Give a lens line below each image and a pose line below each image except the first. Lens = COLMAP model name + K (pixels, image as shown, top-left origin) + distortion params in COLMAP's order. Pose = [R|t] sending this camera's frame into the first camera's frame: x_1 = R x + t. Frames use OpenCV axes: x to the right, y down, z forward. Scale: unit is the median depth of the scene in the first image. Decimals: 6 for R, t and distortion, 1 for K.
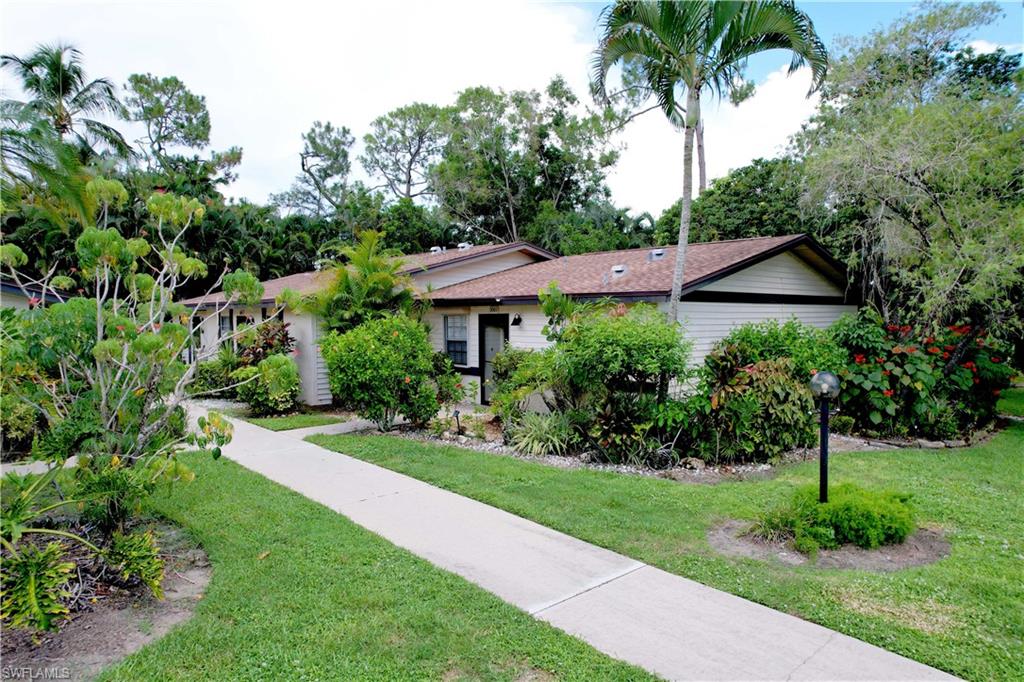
lens RADIAL K [[654.4, 0, 517.9], [0, 654.4, 339.3], [0, 0, 1]] dist [-0.064755, 0.060277]
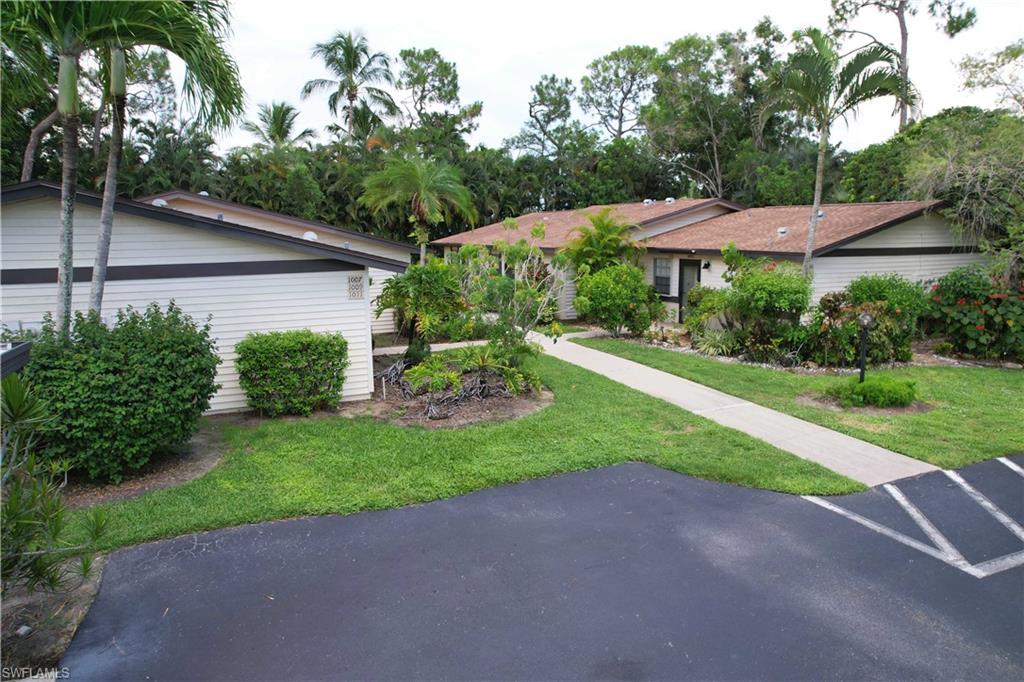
lens RADIAL K [[654.4, 0, 517.9], [0, 654.4, 339.3], [0, 0, 1]] dist [-0.064755, 0.060277]
pose [[0.953698, 0.046411, -0.297163, 0.013774], [-0.007748, 0.991485, 0.129987, -0.019471], [0.300665, -0.121666, 0.945938, -0.188063]]
